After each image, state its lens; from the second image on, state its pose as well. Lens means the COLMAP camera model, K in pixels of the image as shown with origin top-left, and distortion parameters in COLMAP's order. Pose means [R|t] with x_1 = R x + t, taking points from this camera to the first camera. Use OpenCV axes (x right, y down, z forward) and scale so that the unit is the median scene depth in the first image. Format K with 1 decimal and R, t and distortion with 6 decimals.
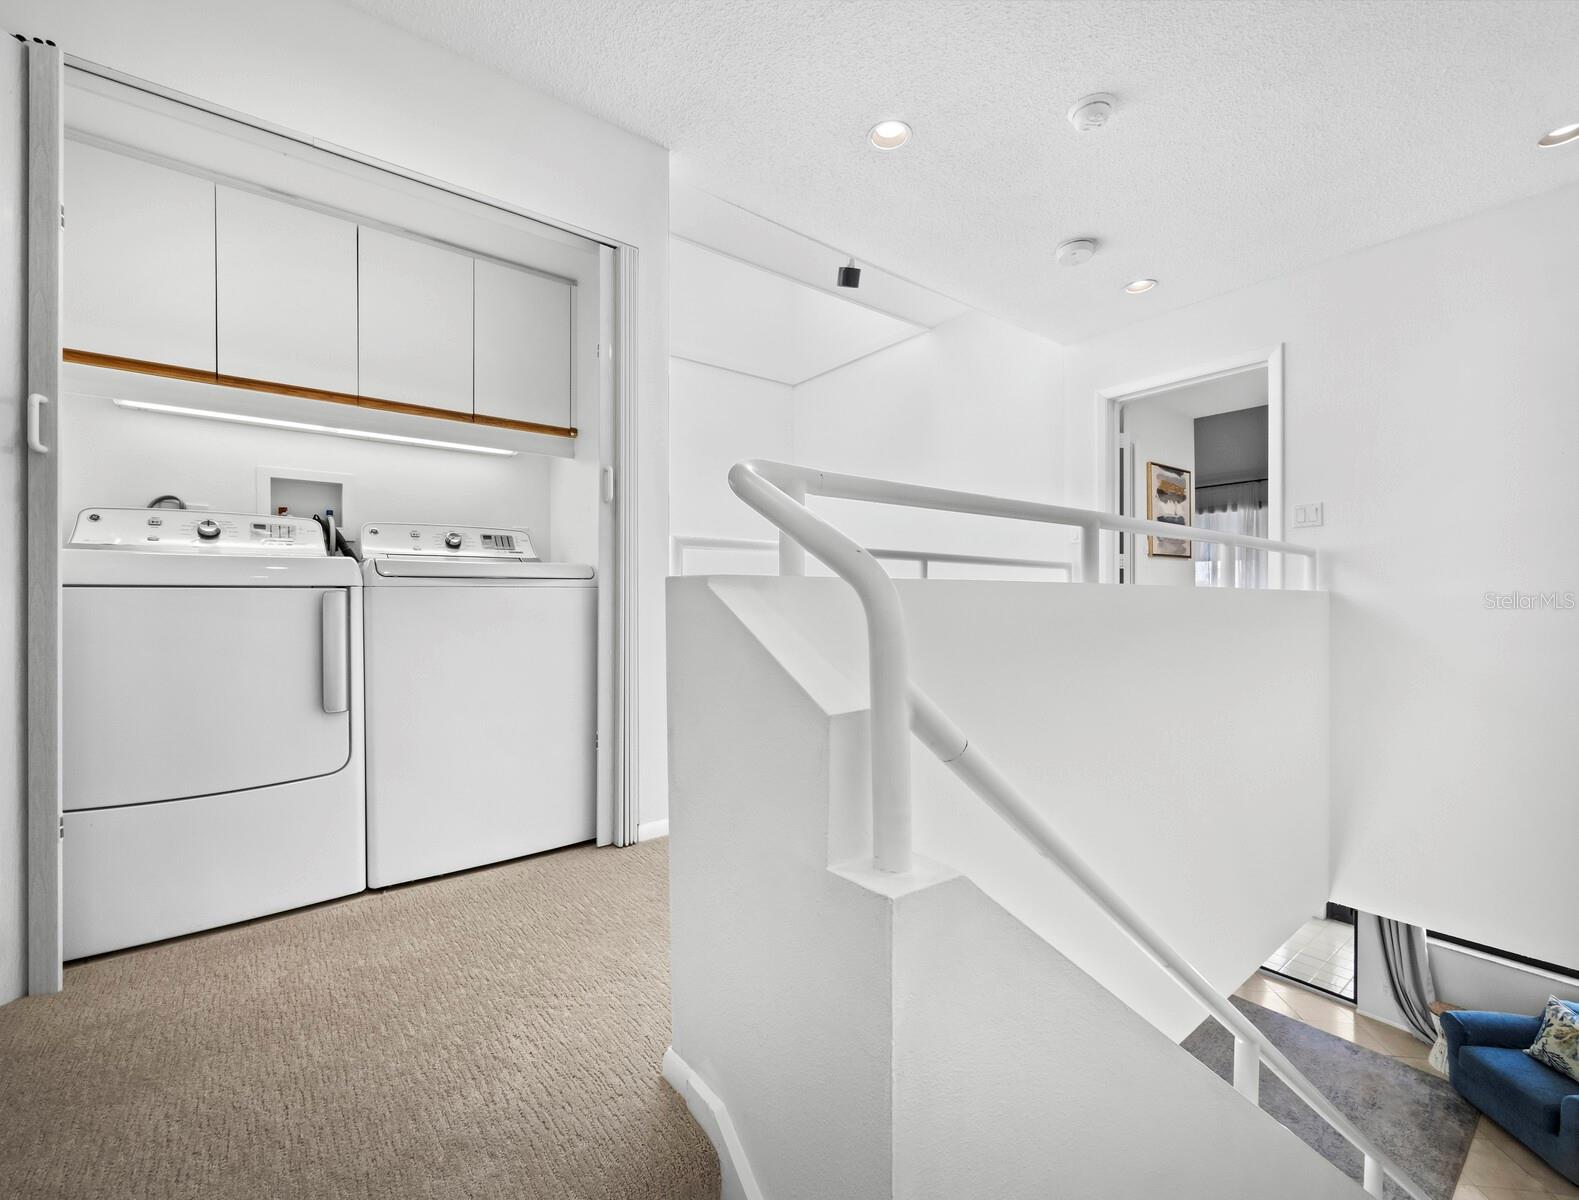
lens RADIAL K [[664.6, 0, 796.7], [0, 664.6, 616.8], [0, 0, 1]] dist [-0.000936, -0.000261]
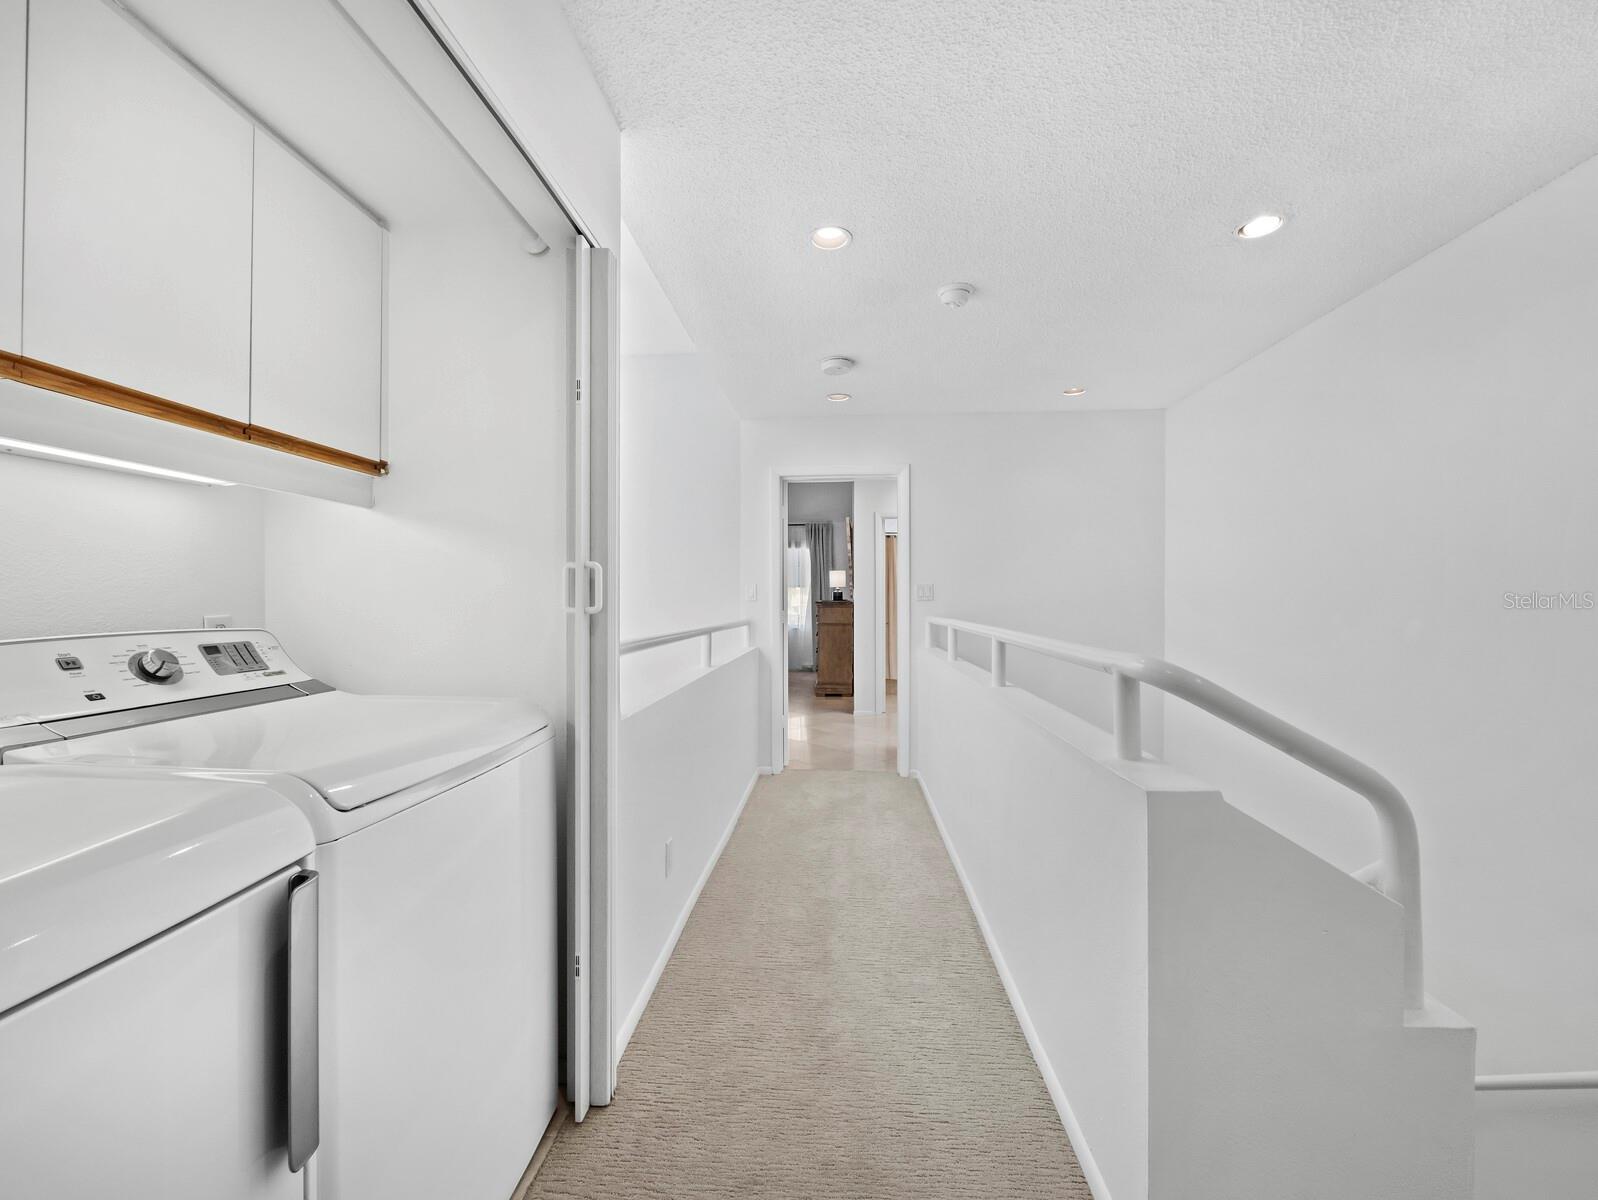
lens RADIAL K [[672.5, 0, 795.6], [0, 672.5, 614.7], [0, 0, 1]] dist [-0.002886, 0.000024]
pose [[0.670592, -0.013691, 0.741700, -0.542737], [0.012890, 0.999894, 0.006803, -0.143578], [-0.741715, 0.004998, 0.670697, 0.311110]]
